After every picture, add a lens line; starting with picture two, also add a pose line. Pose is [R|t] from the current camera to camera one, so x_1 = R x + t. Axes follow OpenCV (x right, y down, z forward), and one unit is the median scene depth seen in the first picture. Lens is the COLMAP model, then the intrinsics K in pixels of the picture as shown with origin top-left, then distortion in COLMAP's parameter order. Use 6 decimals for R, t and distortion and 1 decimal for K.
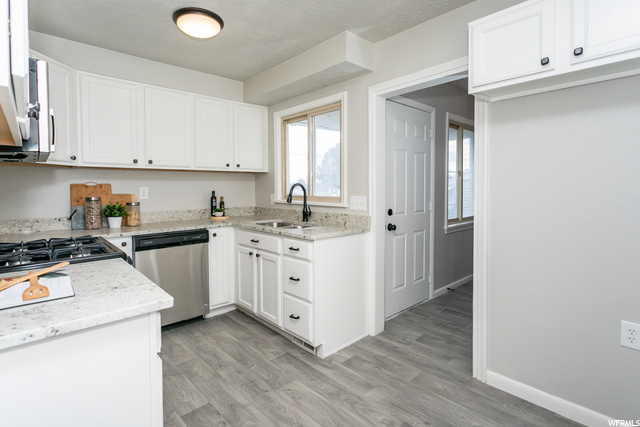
lens RADIAL K [[317.0, 0, 320.8], [0, 317.0, 193.4], [0, 0, 1]] dist [-0.000006, 0.000067]
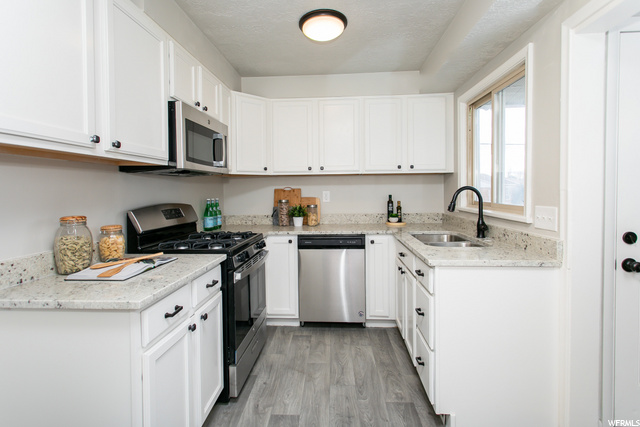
lens RADIAL K [[317.8, 0, 319.0], [0, 317.8, 196.3], [0, 0, 1]] dist [0.000145, -0.000013]
pose [[0.690011, 0.012330, -0.723694, 0.246284], [-0.007514, 0.999923, 0.009873, -0.013830], [0.723760, -0.001374, 0.690050, 0.236418]]
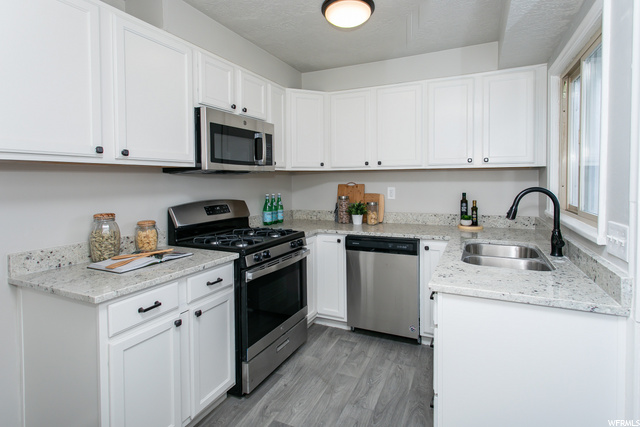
lens RADIAL K [[323.4, 0, 331.2], [0, 323.4, 187.7], [0, 0, 1]] dist [-0.000641, 0.000135]
pose [[0.397428, 0.024886, -0.917296, 0.339673], [-0.013365, 0.999683, 0.021331, -0.041202], [0.917536, 0.003782, 0.397635, 0.450077]]
